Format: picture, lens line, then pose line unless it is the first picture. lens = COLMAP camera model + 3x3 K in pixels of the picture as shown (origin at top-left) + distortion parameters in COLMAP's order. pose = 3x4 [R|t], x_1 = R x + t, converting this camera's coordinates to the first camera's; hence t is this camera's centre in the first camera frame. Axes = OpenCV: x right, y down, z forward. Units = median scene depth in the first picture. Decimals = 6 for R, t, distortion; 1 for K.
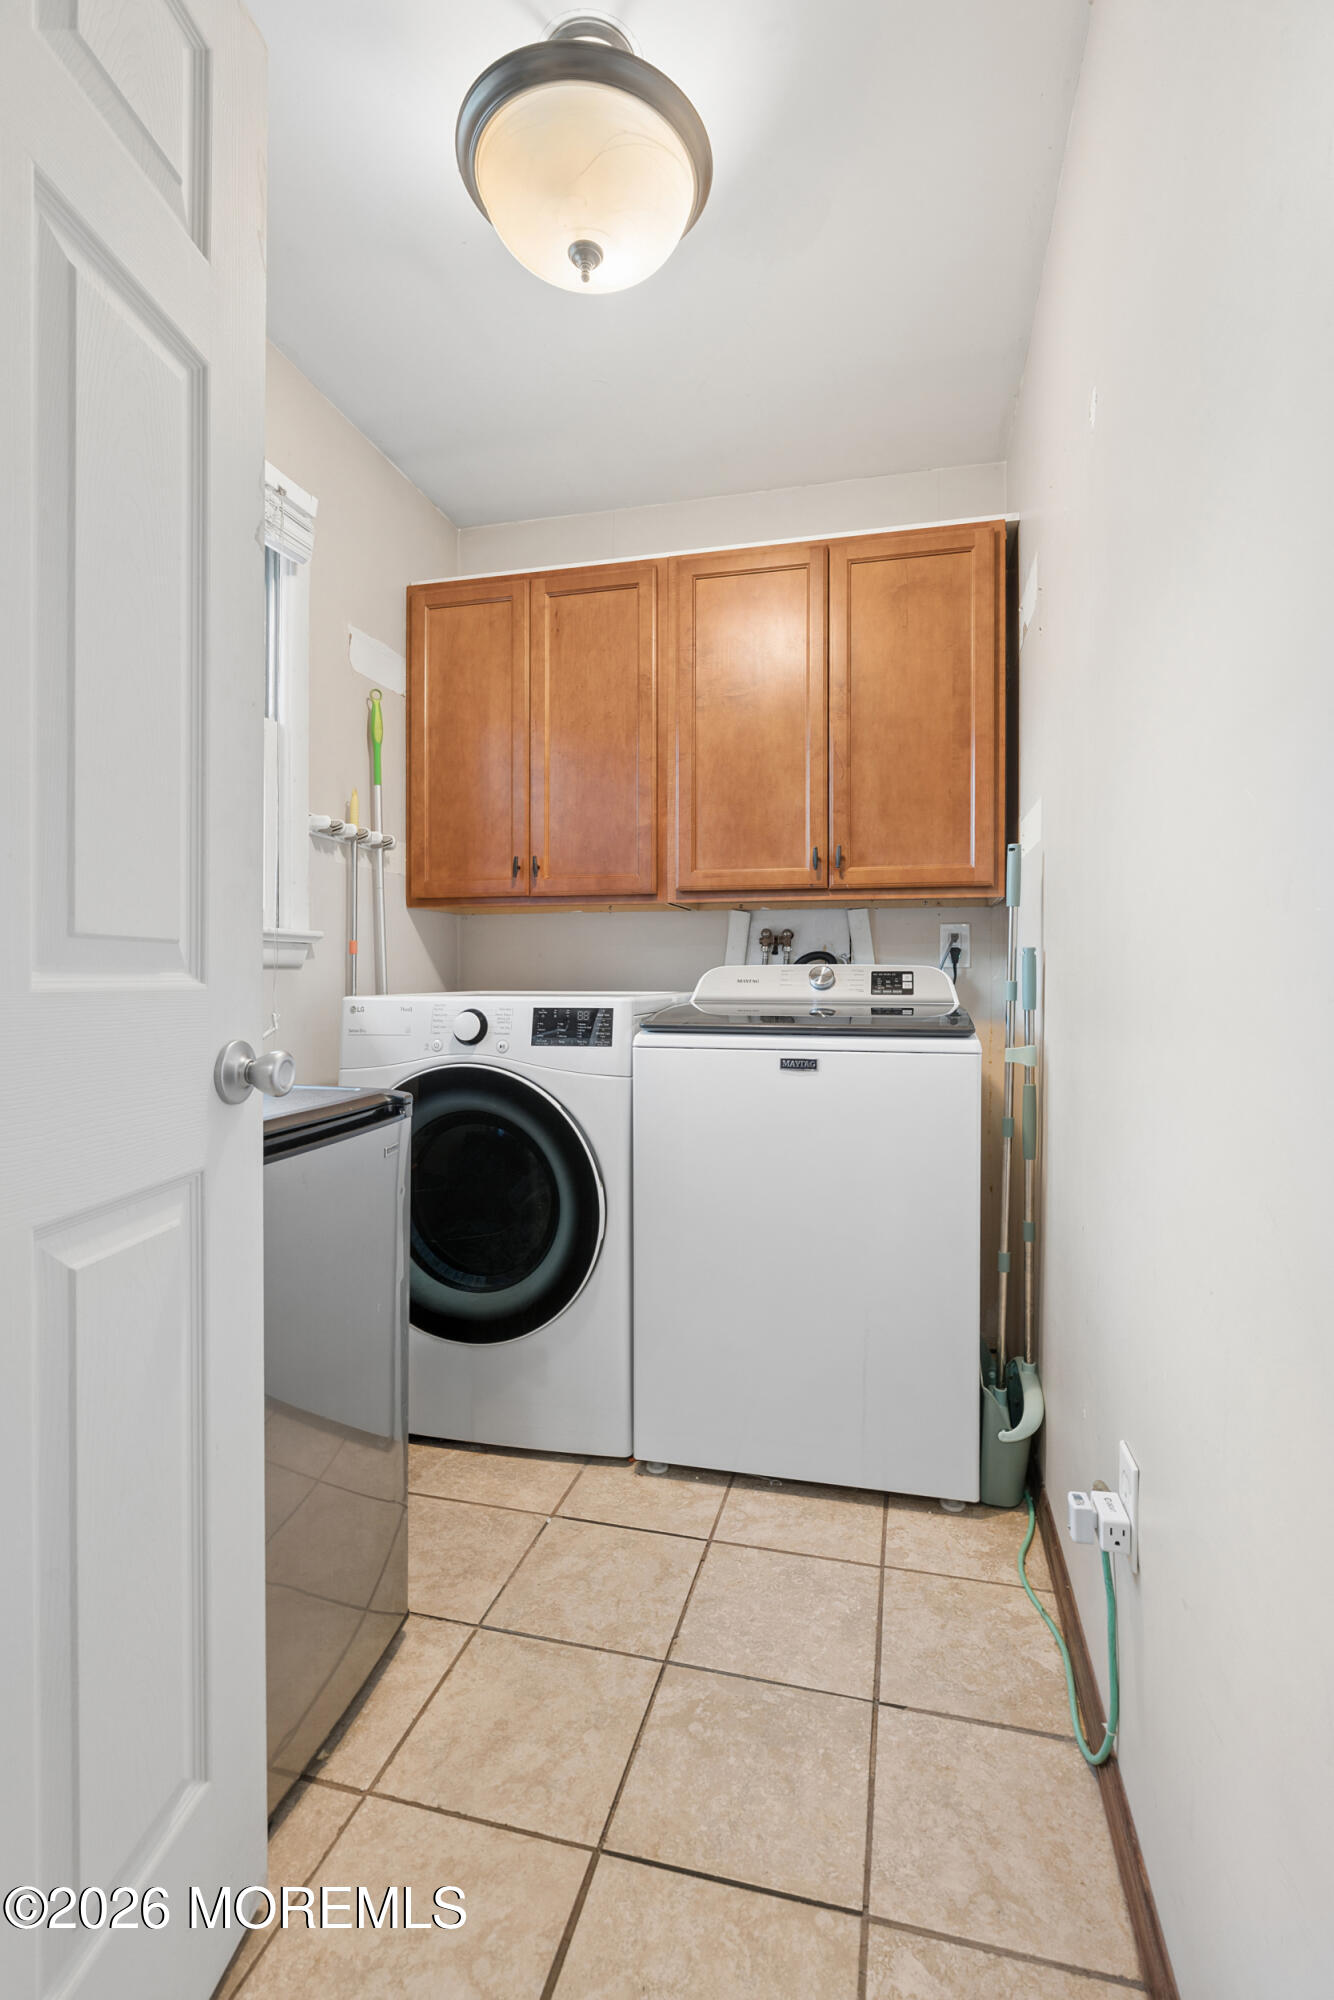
lens RADIAL K [[908.9, 0, 673.0], [0, 908.9, 988.2], [0, 0, 1]] dist [-0.011790, -0.000274]
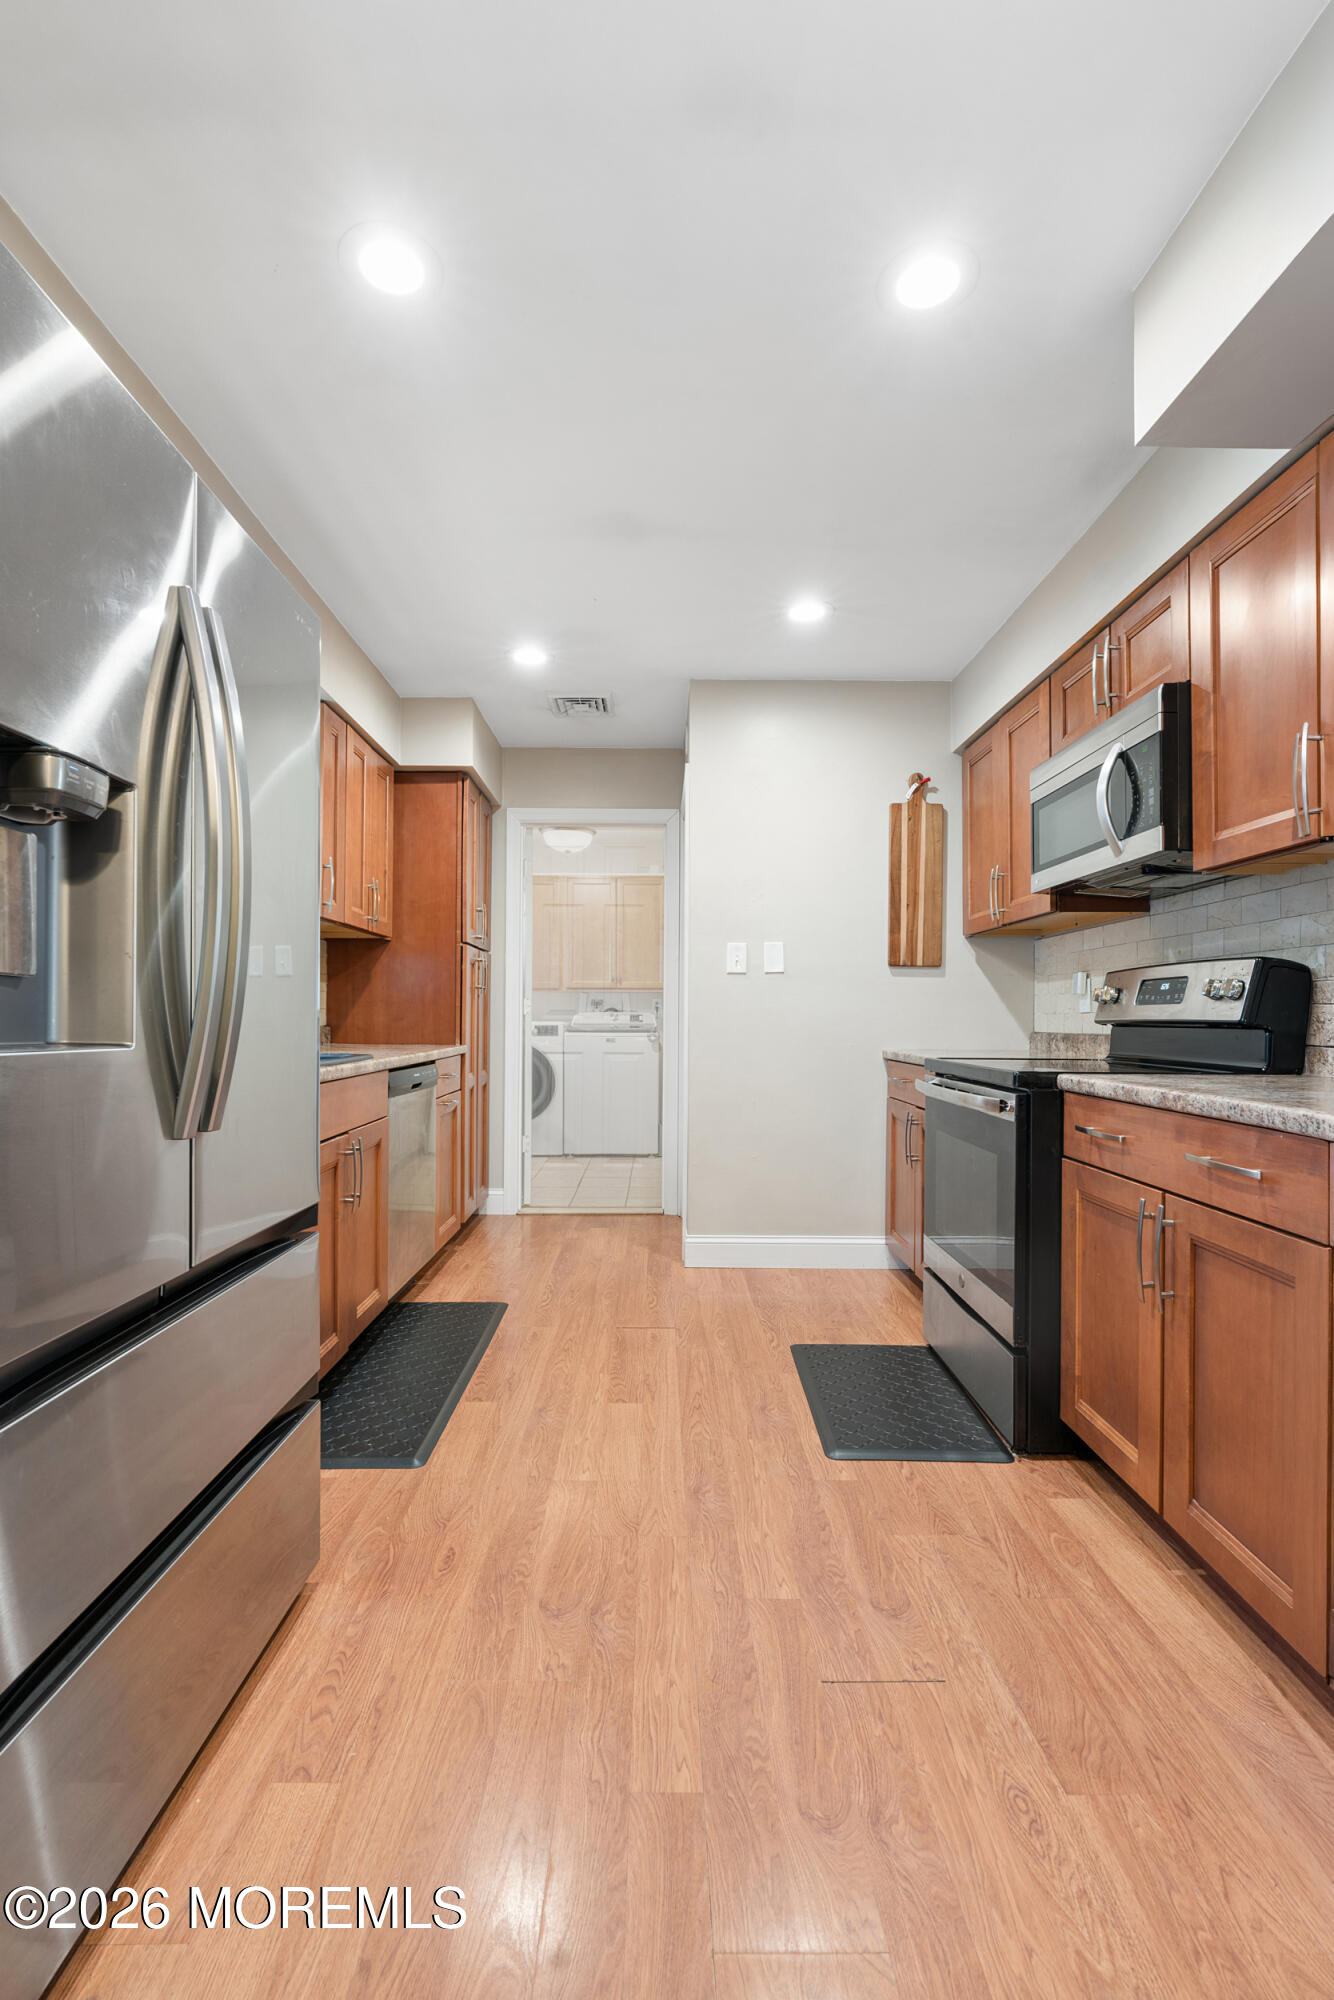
lens RADIAL K [[908.9, 0, 662.1], [0, 908.9, 1013.0], [0, 0, 1]] dist [-0.011790, -0.000274]
pose [[0.969290, 0.002846, 0.245906, -0.449965], [0.000991, 0.999880, -0.015480, 0.024529], [-0.245920, 0.015249, 0.969170, -2.091187]]
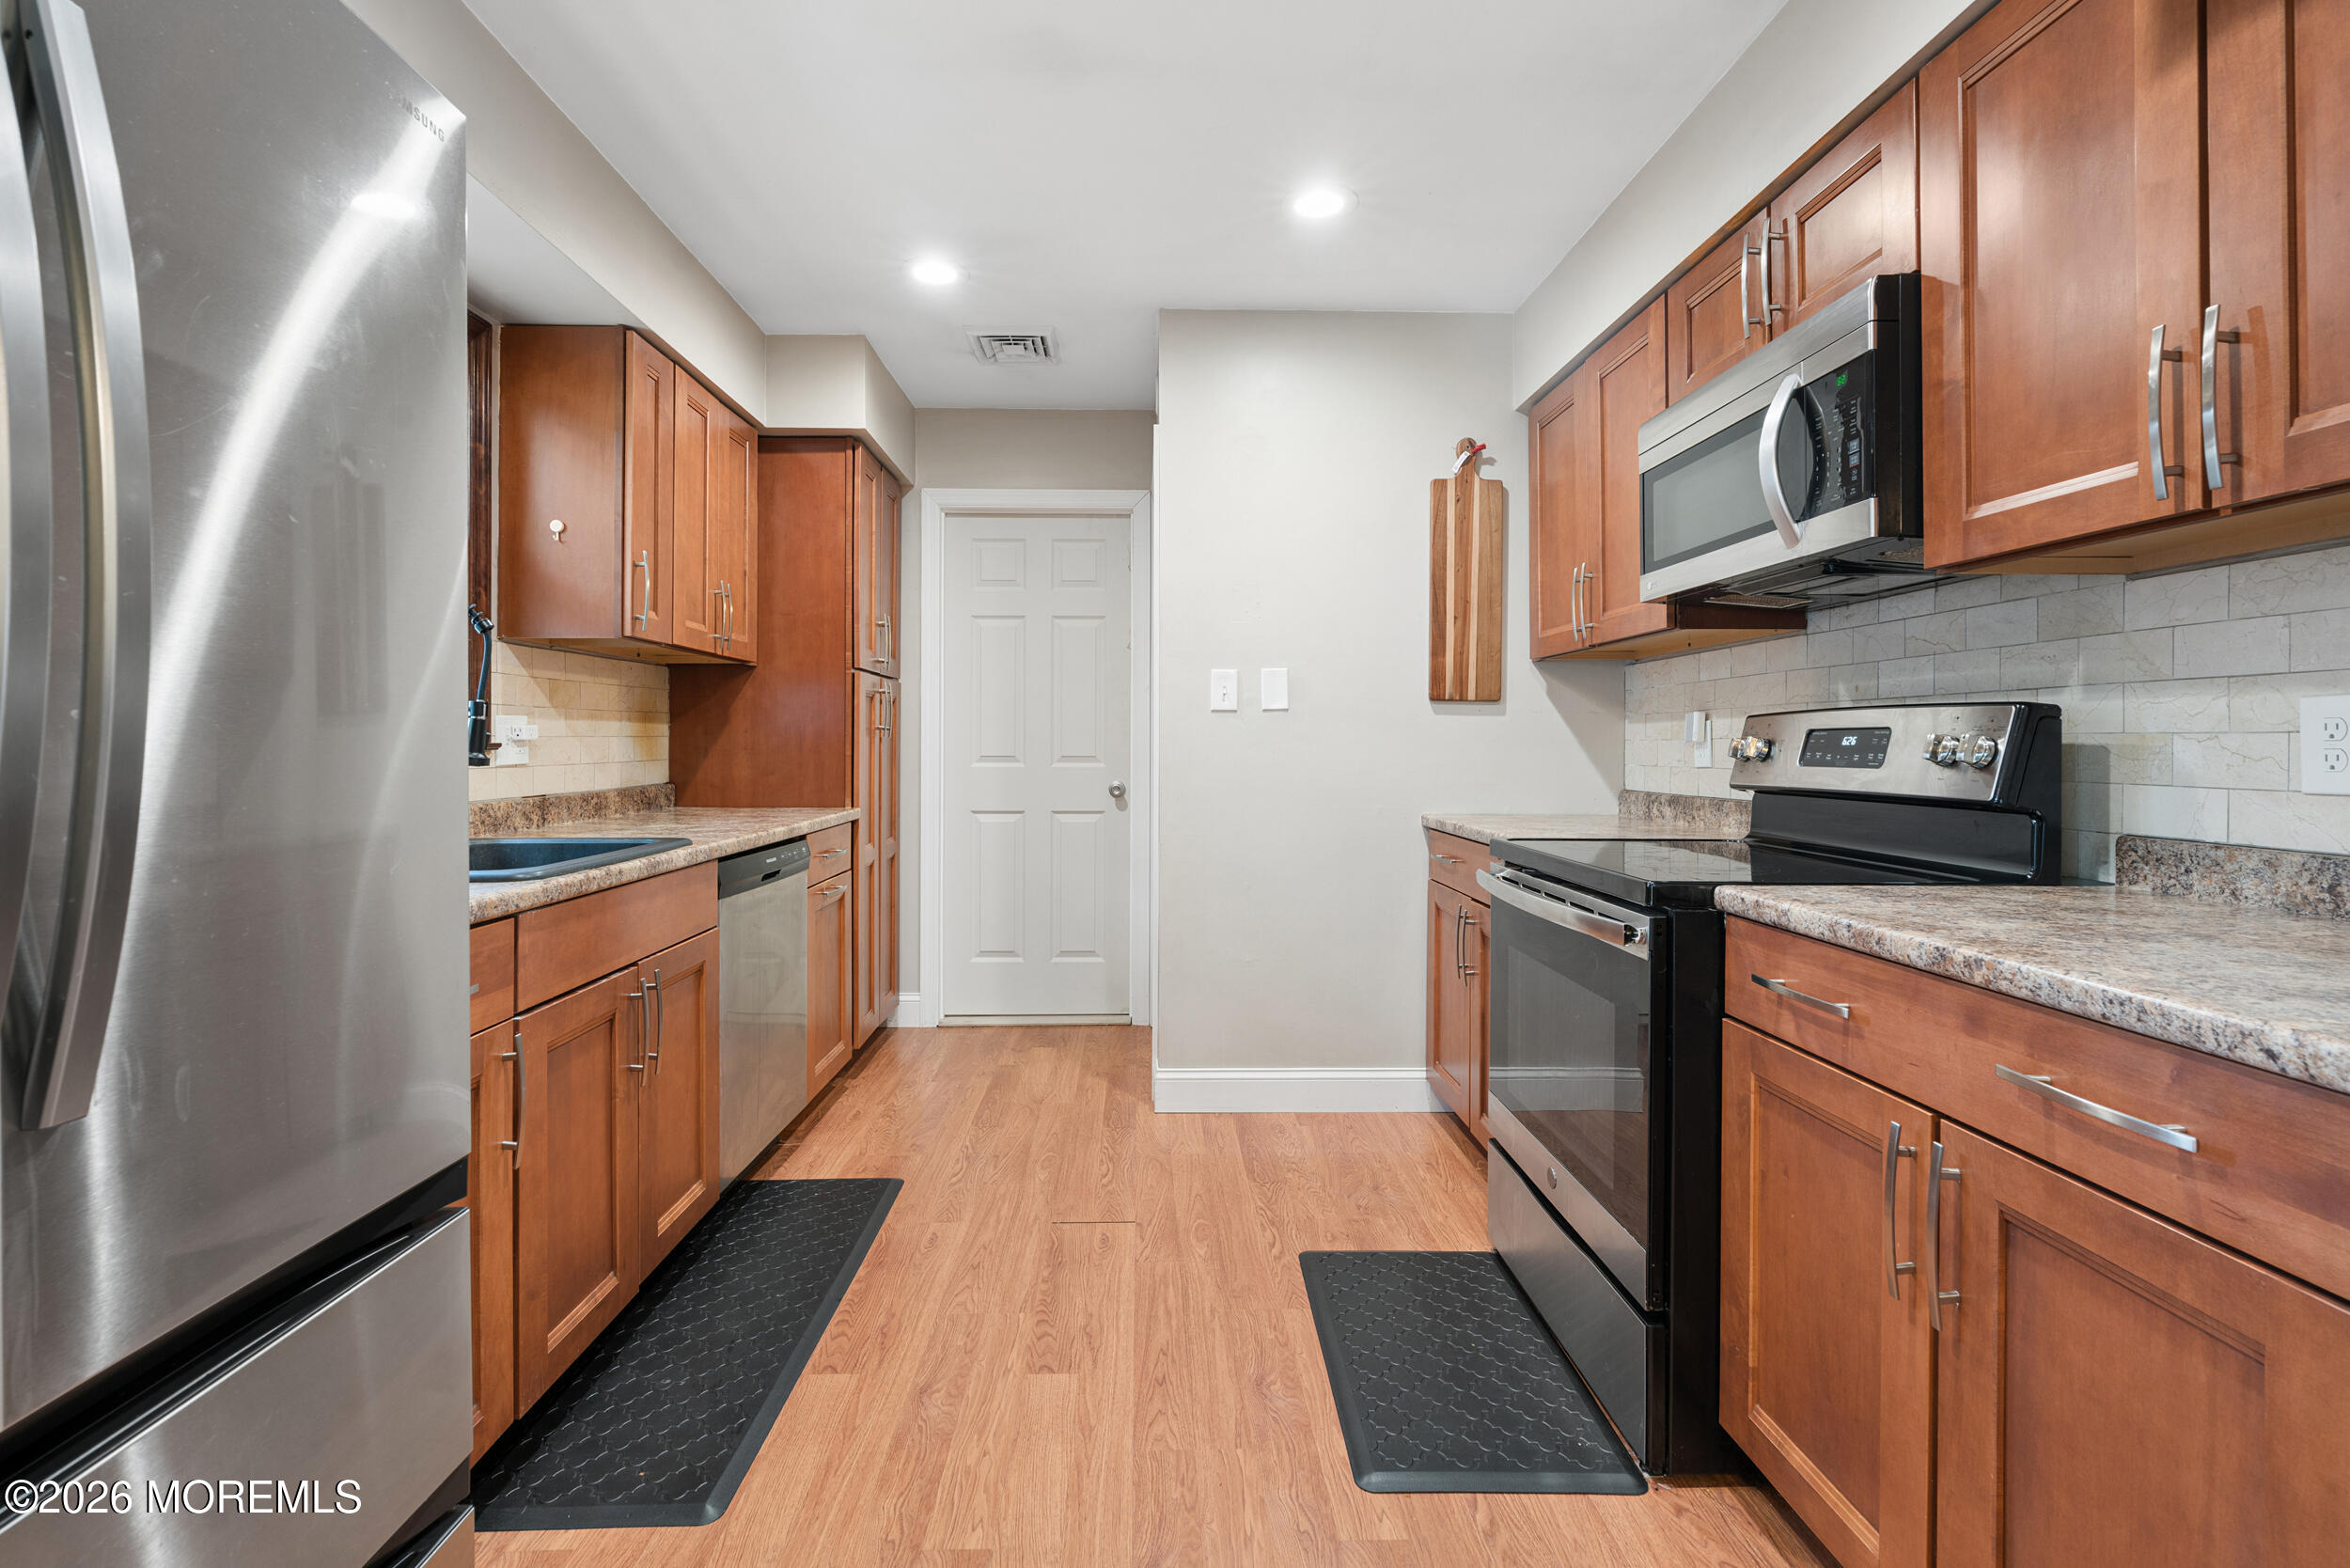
lens RADIAL K [[1067.9, 0, 1177.0], [0, 1067.9, 765.9], [0, 0, 1]] dist [-0.011790, -0.000274]
pose [[0.961174, -0.007679, 0.275836, -0.325622], [0.005966, 0.999957, 0.007049, -0.027852], [-0.275879, -0.005129, 0.961179, -1.774186]]
